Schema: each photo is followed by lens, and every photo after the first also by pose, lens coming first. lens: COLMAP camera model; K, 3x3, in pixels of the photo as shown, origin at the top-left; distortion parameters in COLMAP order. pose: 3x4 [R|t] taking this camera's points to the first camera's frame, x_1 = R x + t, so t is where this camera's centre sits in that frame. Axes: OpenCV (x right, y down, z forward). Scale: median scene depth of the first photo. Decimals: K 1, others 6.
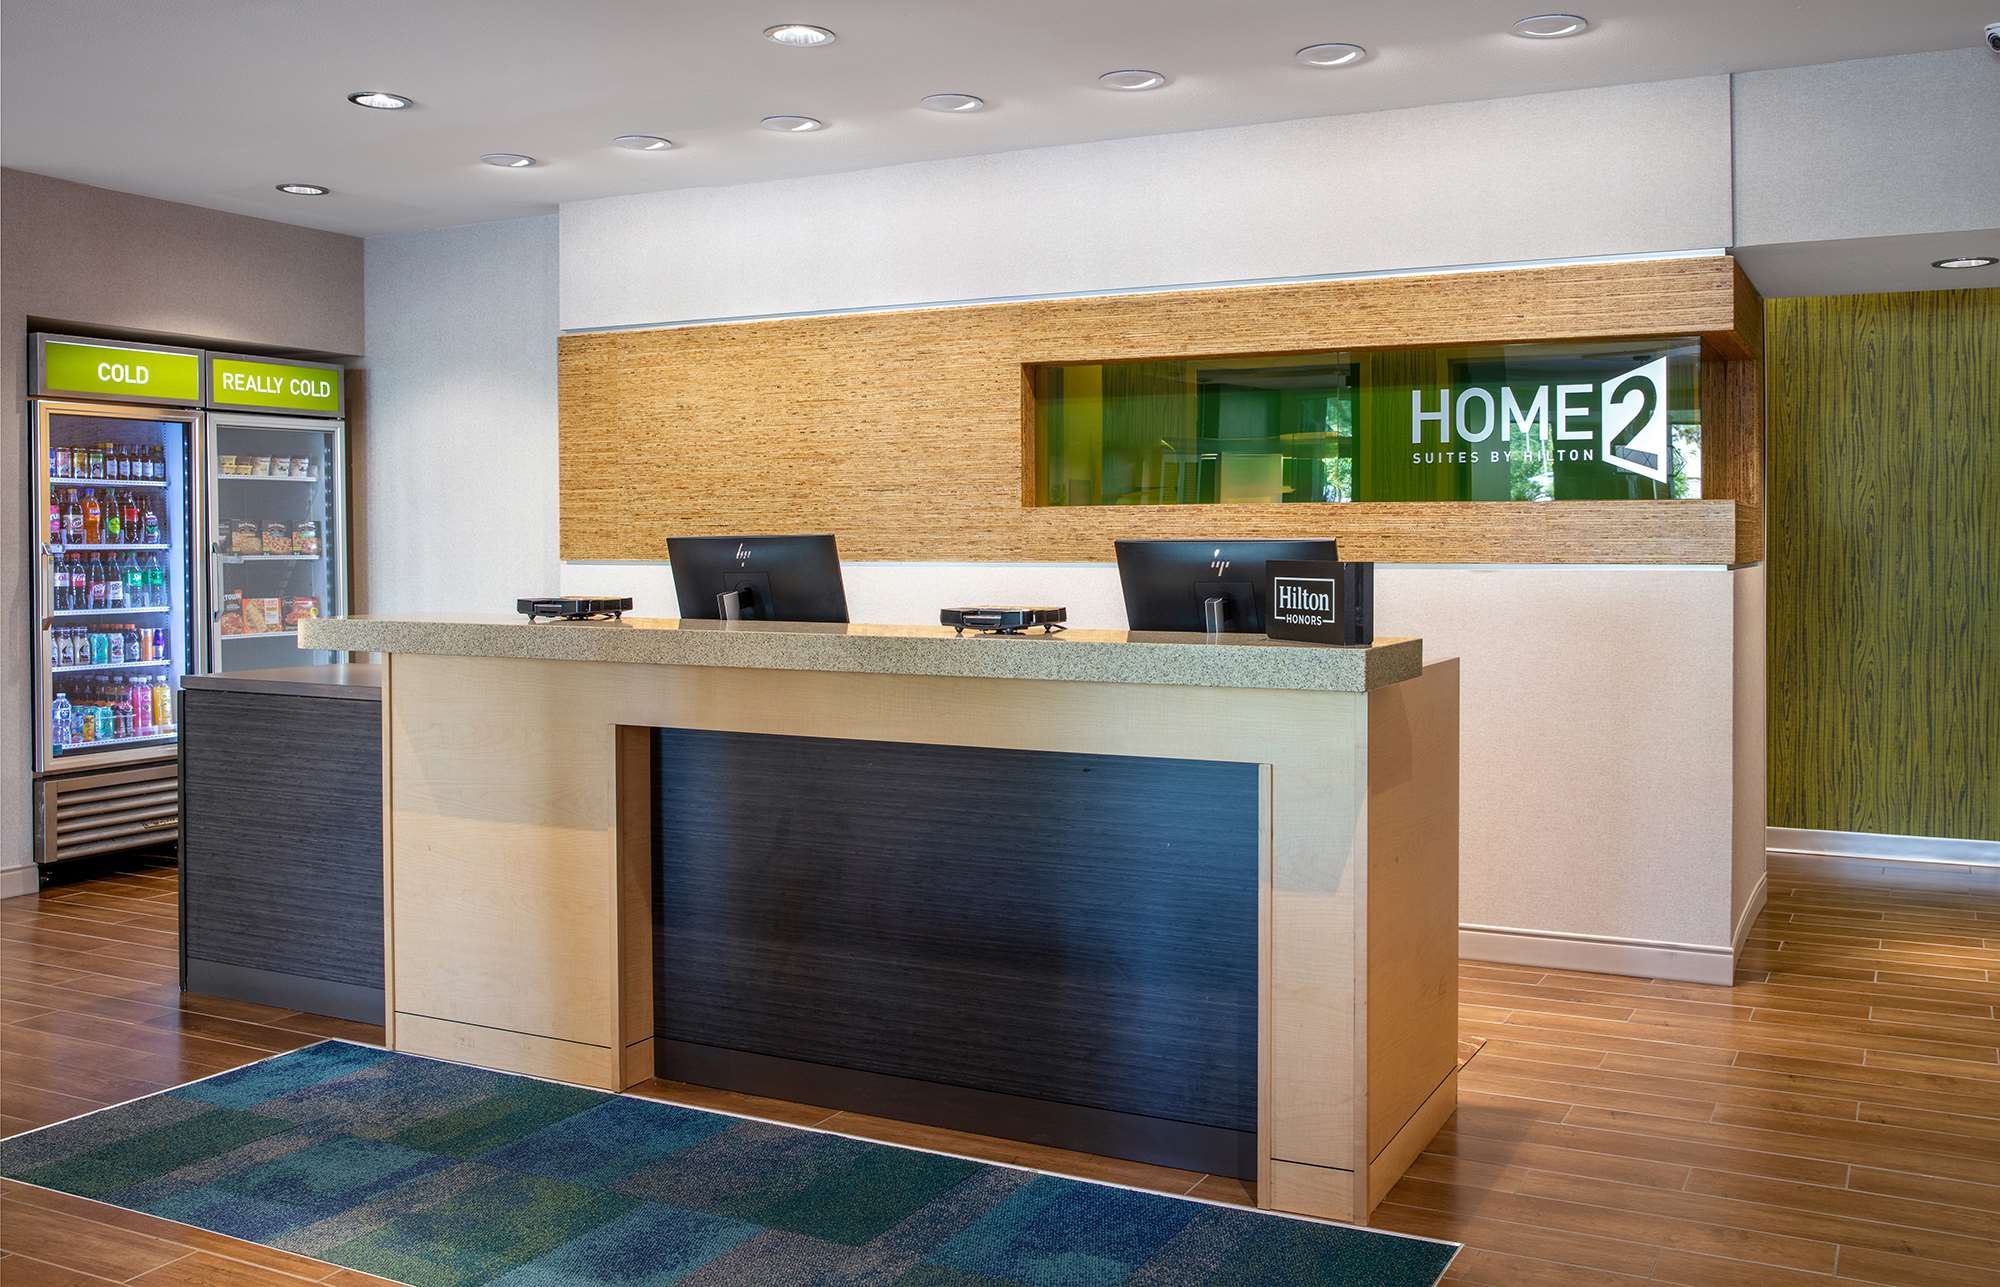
lens RADIAL K [[1608.2, 0, 1005.2], [0, 1608.2, 564.3], [0, 0, 1]] dist [-0.062503, 0.052058]
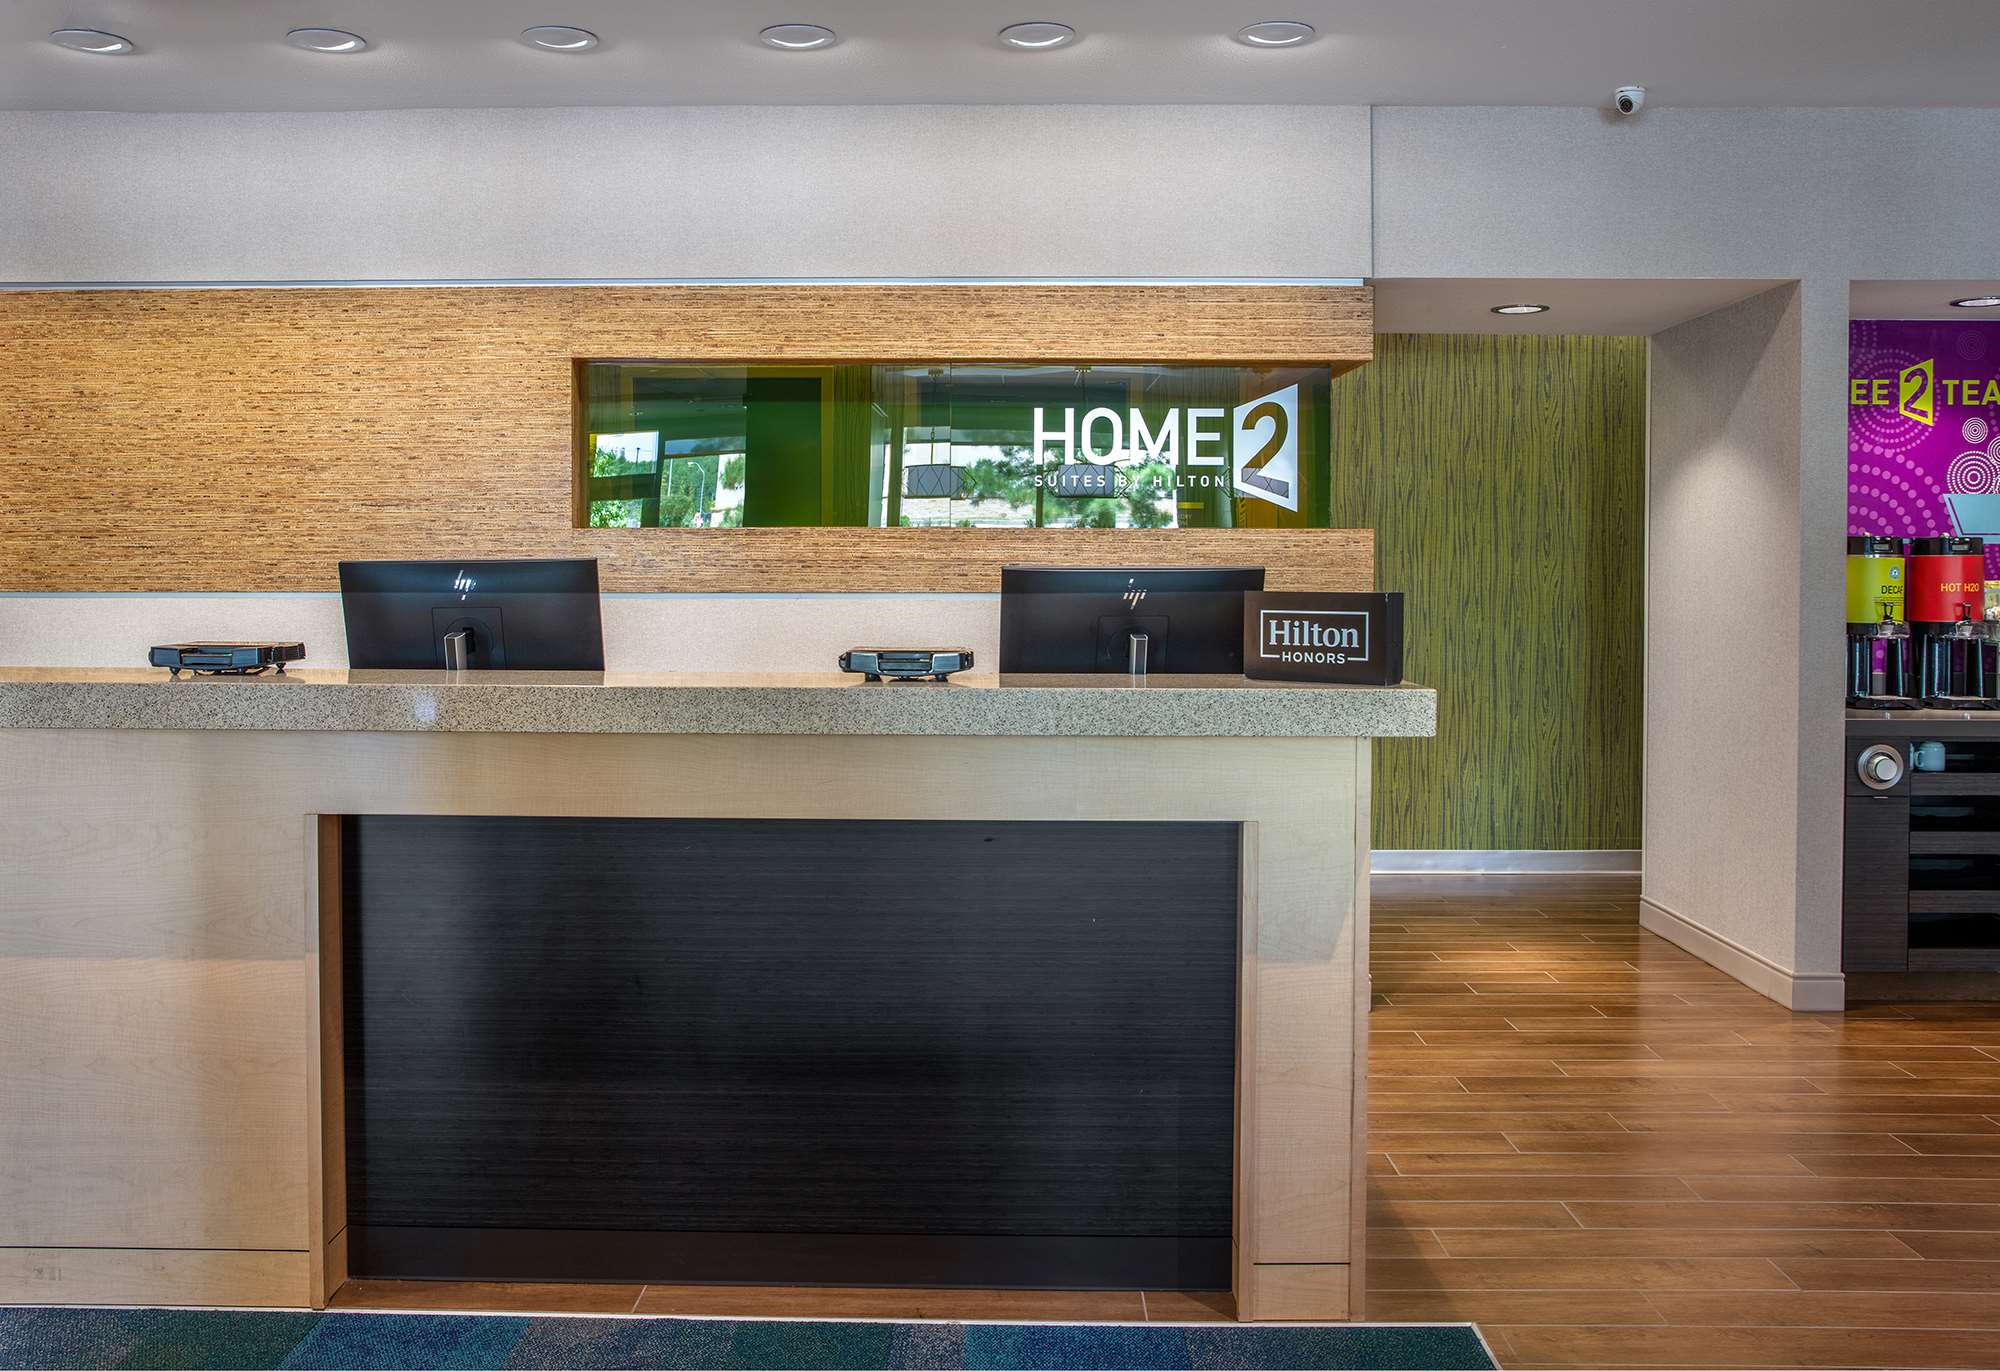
lens RADIAL K [[1707.9, 0, 996.4], [0, 1707.9, 610.1], [0, 0, 1]] dist [-0.069409, 0.064207]
pose [[0.911195, -0.006334, 0.411927, -0.289723], [0.002350, 0.999945, 0.010177, -0.001597], [-0.411969, -0.008305, 0.911160, 0.167389]]
